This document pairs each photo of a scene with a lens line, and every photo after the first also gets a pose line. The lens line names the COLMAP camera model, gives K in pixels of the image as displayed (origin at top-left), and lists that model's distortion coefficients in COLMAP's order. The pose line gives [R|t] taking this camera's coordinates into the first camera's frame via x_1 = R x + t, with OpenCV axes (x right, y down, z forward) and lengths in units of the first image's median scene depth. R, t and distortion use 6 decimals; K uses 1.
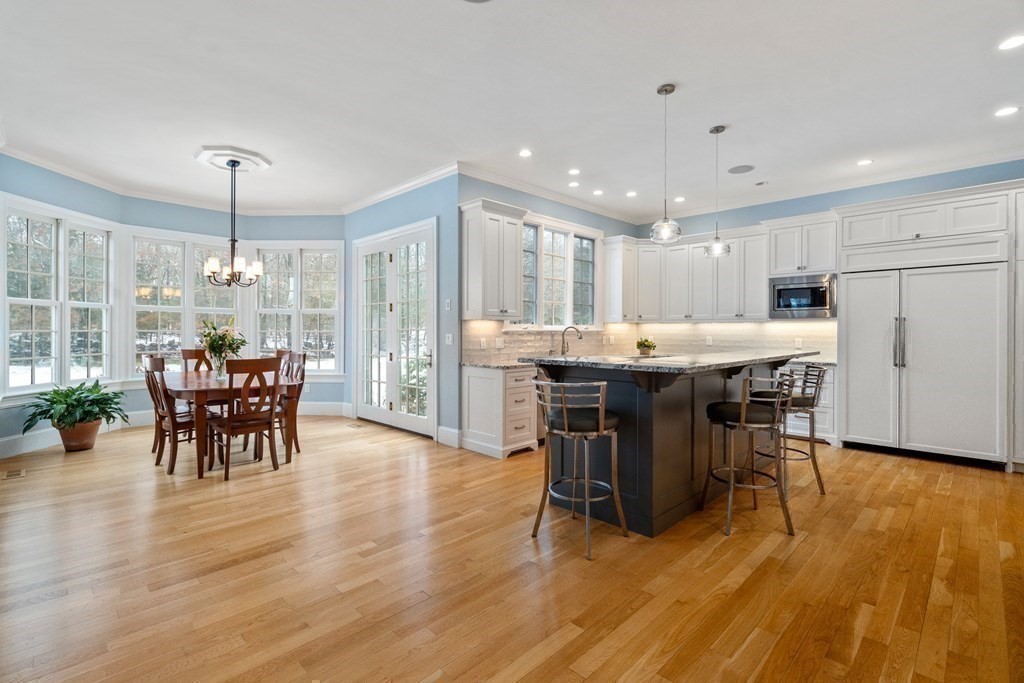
lens RADIAL K [[468.4, 0, 505.6], [0, 468.4, 332.8], [0, 0, 1]] dist [0.000800, 0.001054]
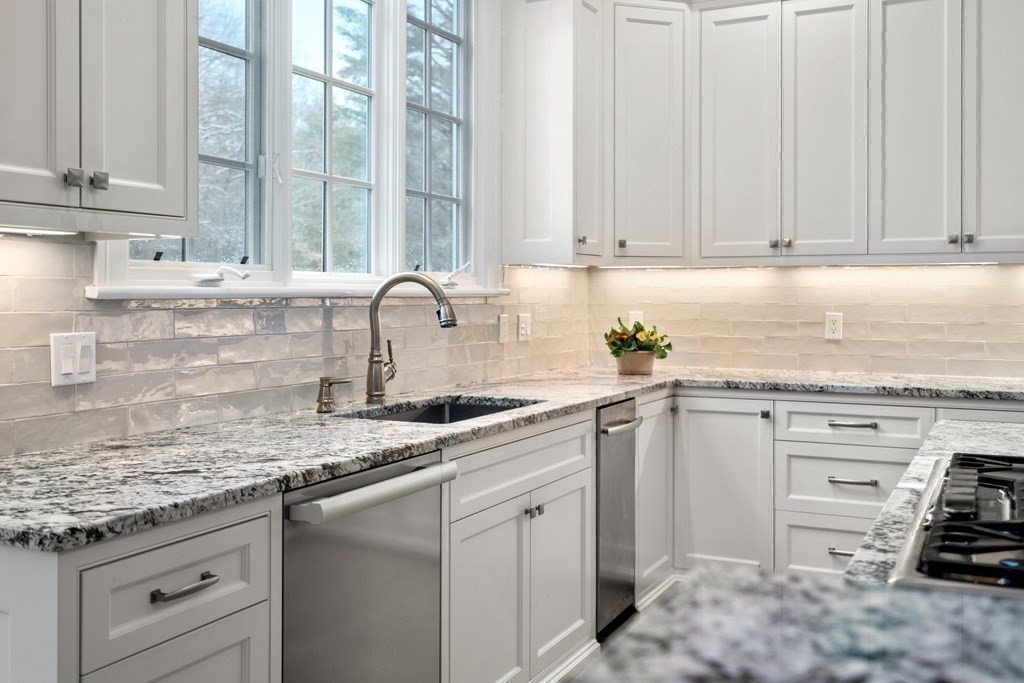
lens RADIAL K [[1019.2, 0, 510.0], [0, 1019.2, 293.4], [0, 0, 1]] dist [0.004705, 0.000000]
pose [[0.944126, -0.001530, 0.329582, 0.019827], [0.003822, 0.999973, -0.006305, -0.000926], [-0.329564, 0.007212, 0.944106, 0.565022]]
